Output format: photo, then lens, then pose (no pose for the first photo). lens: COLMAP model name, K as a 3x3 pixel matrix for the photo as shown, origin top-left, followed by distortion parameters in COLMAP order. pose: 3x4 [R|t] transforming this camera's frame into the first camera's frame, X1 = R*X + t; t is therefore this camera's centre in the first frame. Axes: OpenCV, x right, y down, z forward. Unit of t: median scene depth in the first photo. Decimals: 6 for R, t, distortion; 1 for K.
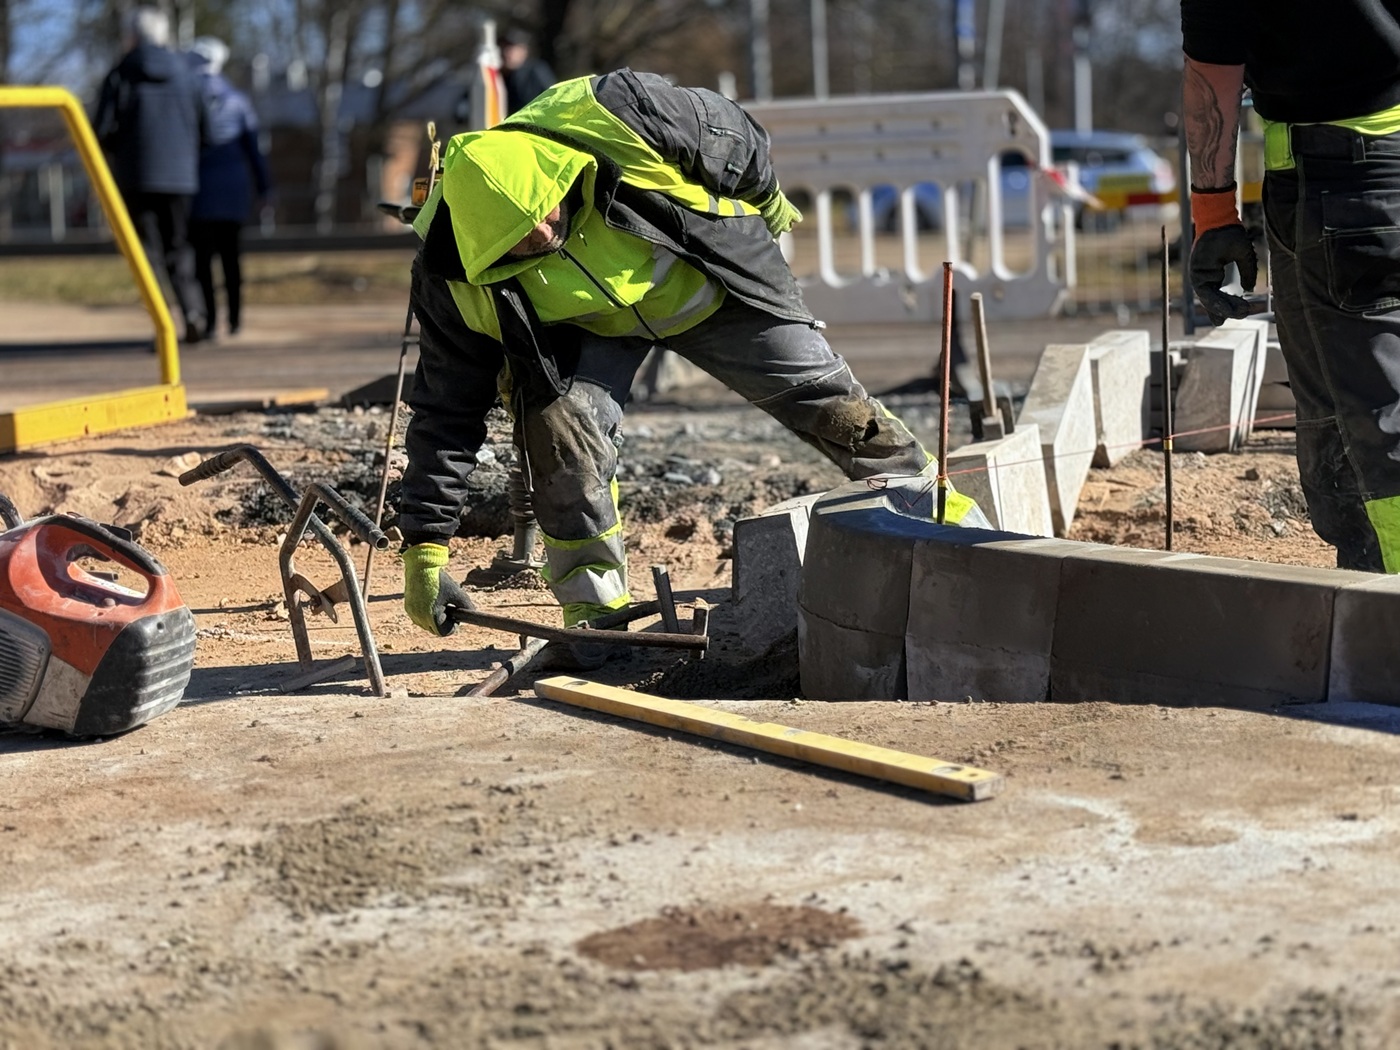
lens RADIAL K [[2854.6, 0, 699.9], [0, 2854.6, 525.2], [0, 0, 1]] dist [0.048198, 0.000000]
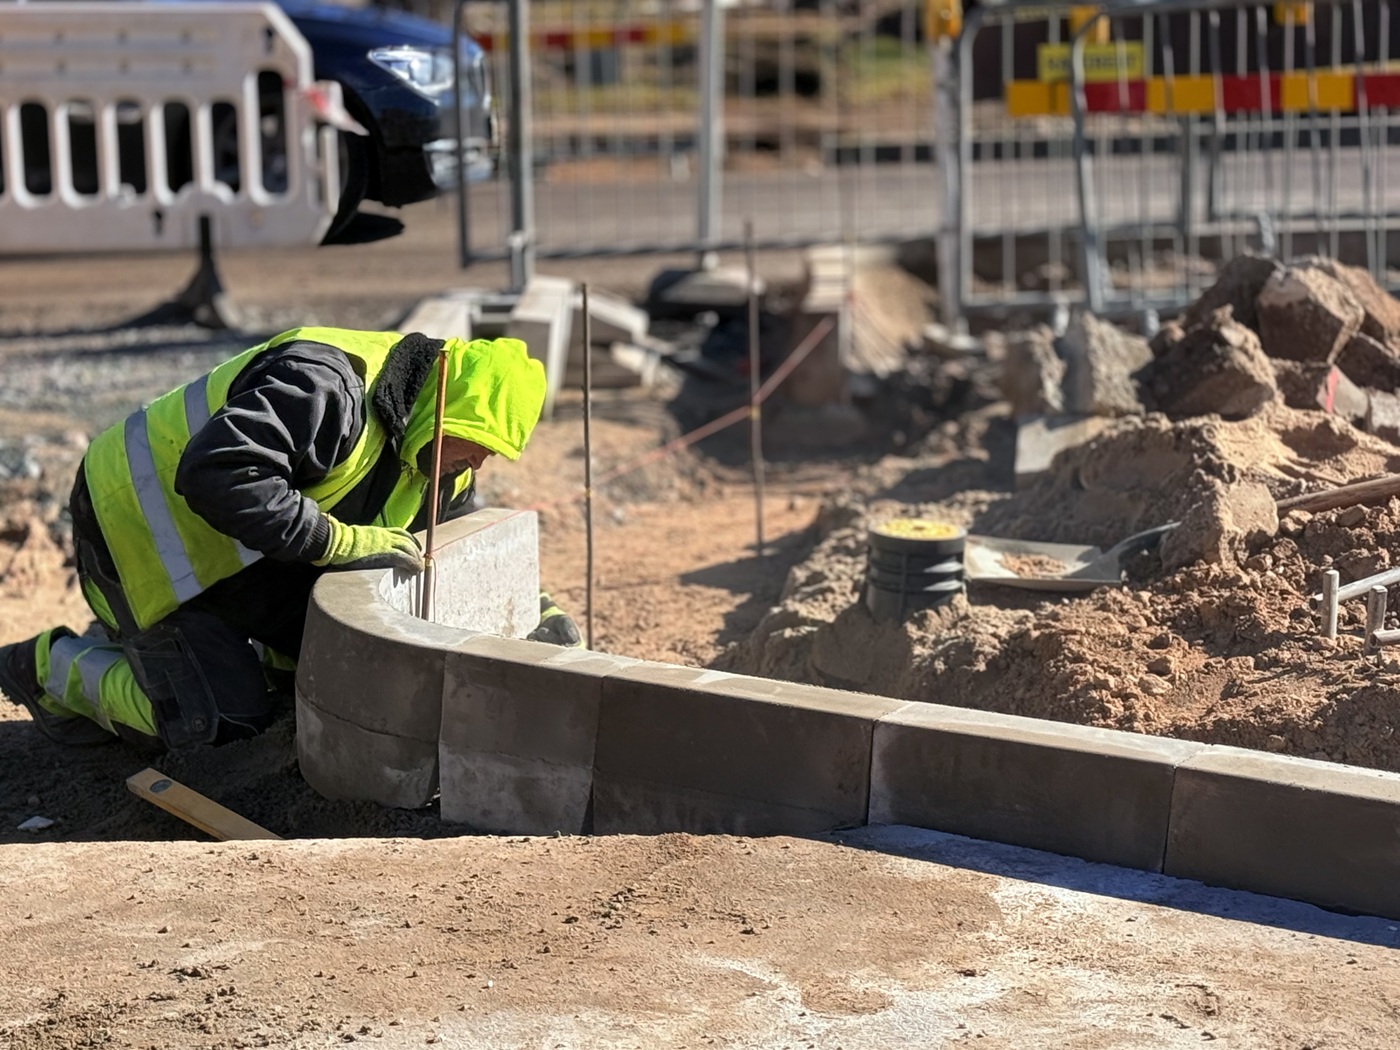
lens RADIAL K [[3266.1, 0, 700.2], [0, 3266.1, 524.5], [0, 0, 1]] dist [0.195735, 0.000000]
pose [[0.950833, -0.029226, 0.308322, -0.237545], [0.007148, 0.997343, 0.072497, -0.147965], [-0.309621, -0.066729, 0.948516, -0.200420]]
